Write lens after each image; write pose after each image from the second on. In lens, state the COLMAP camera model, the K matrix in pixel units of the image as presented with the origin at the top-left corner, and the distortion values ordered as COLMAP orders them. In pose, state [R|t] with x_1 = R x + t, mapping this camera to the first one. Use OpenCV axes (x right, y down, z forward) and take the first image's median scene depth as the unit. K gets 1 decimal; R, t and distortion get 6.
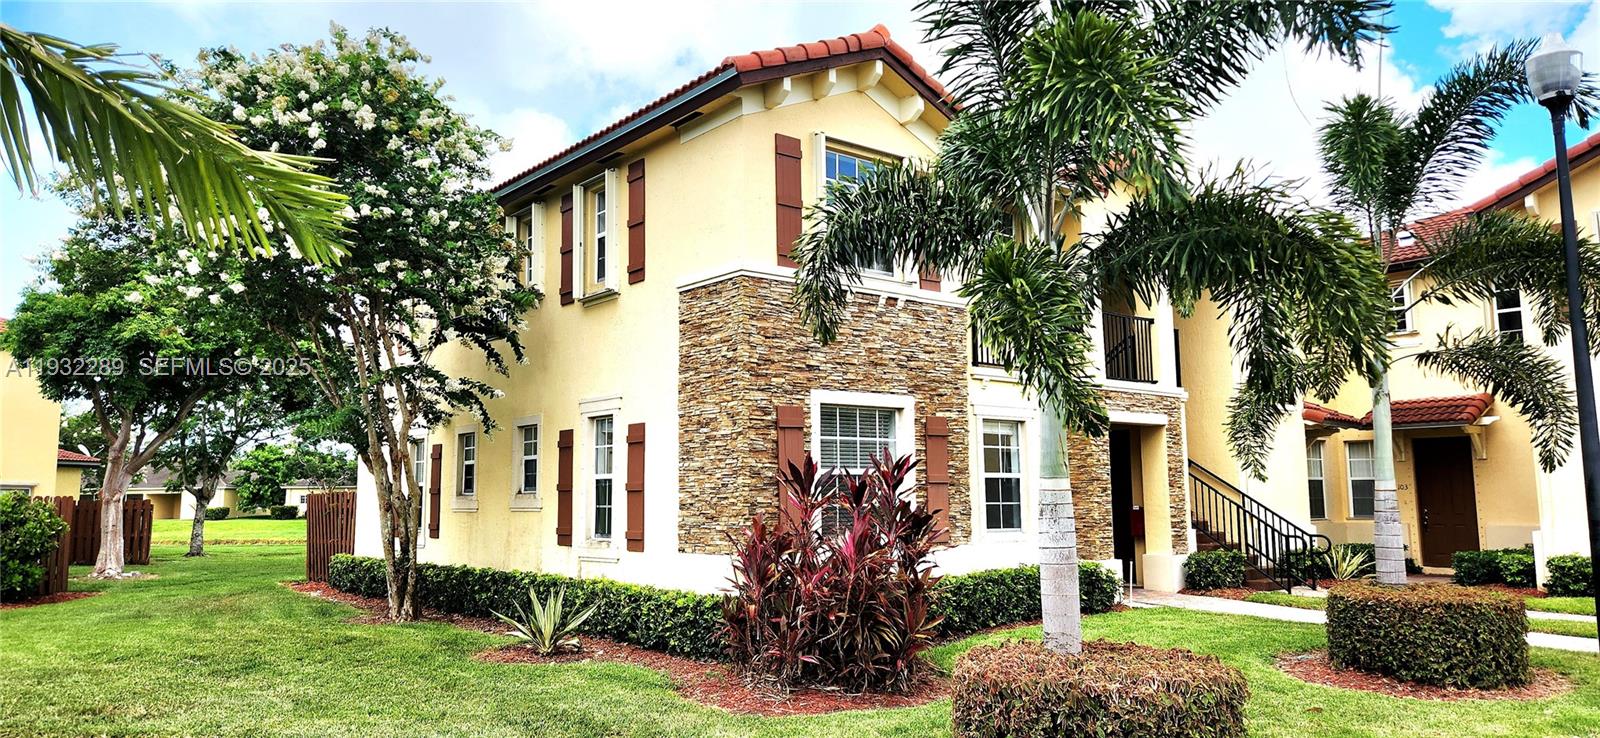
lens RADIAL K [[1058.9, 0, 788.1], [0, 1058.9, 359.7], [0, 0, 1]] dist [0.075639, -0.067440]
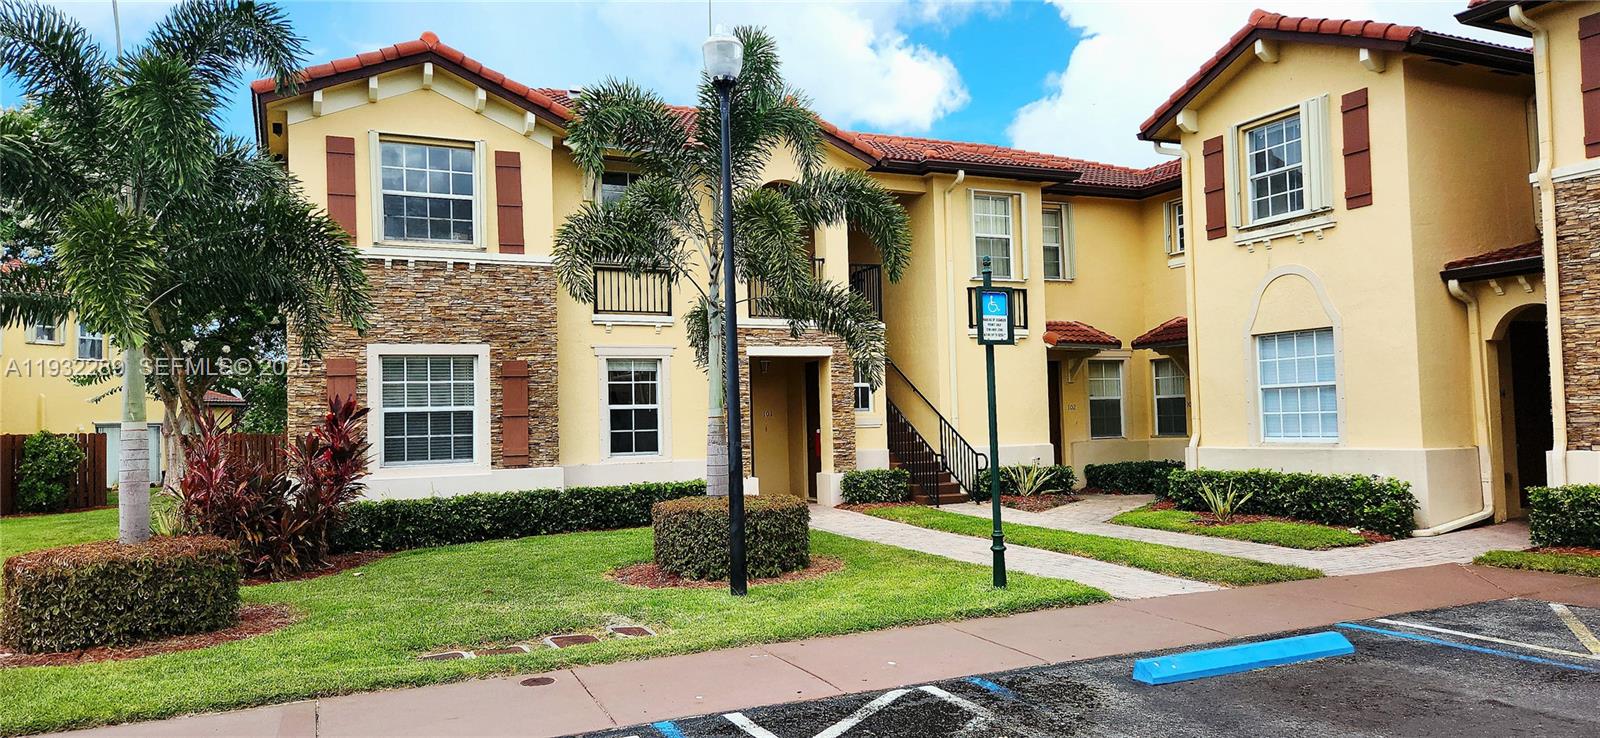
lens RADIAL K [[1058.9, 0, 788.1], [0, 1058.9, 359.7], [0, 0, 1]] dist [0.075639, -0.067440]
pose [[0.968064, -0.030974, -0.248781, 0.733826], [0.048776, 0.996645, 0.065716, -0.010690], [0.245911, -0.075752, 0.966328, -0.075698]]
